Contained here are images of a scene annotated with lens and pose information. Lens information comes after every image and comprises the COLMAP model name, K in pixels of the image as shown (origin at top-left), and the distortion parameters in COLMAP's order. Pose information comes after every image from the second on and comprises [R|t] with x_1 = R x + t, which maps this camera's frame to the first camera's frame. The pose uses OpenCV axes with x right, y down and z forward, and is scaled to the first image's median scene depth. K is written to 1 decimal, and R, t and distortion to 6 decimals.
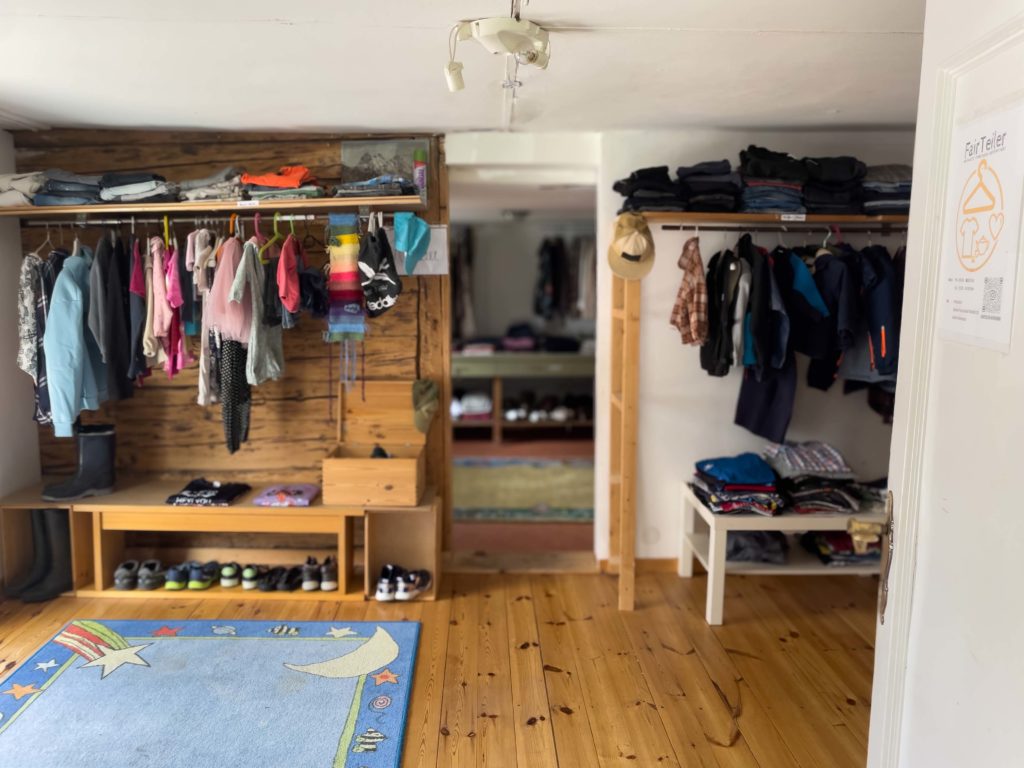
lens RADIAL K [[911.7, 0, 510.5], [0, 911.7, 384.8], [0, 0, 1]] dist [-0.026389, 0.022143]
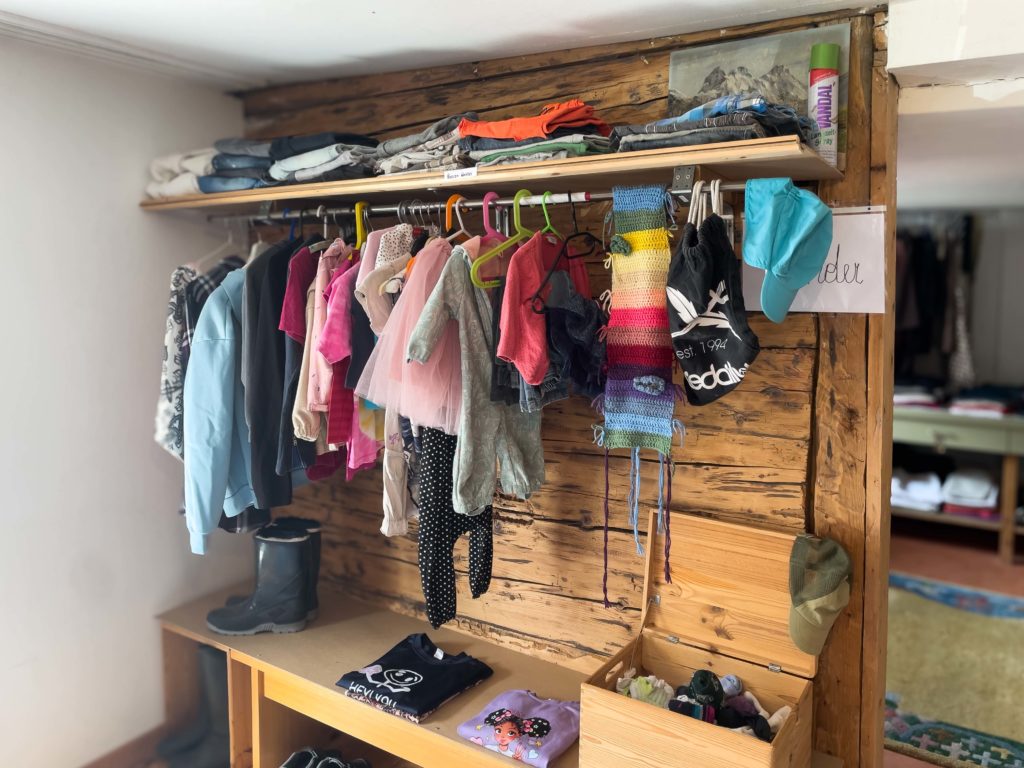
lens RADIAL K [[911.7, 0, 451.0], [0, 911.7, 311.6], [0, 0, 1]] dist [-0.026389, 0.022143]
pose [[0.838577, 0.033496, -0.543752, -0.004401], [-0.073735, 0.995902, -0.052365, -0.086382], [0.539770, 0.084006, 0.837611, 0.526972]]
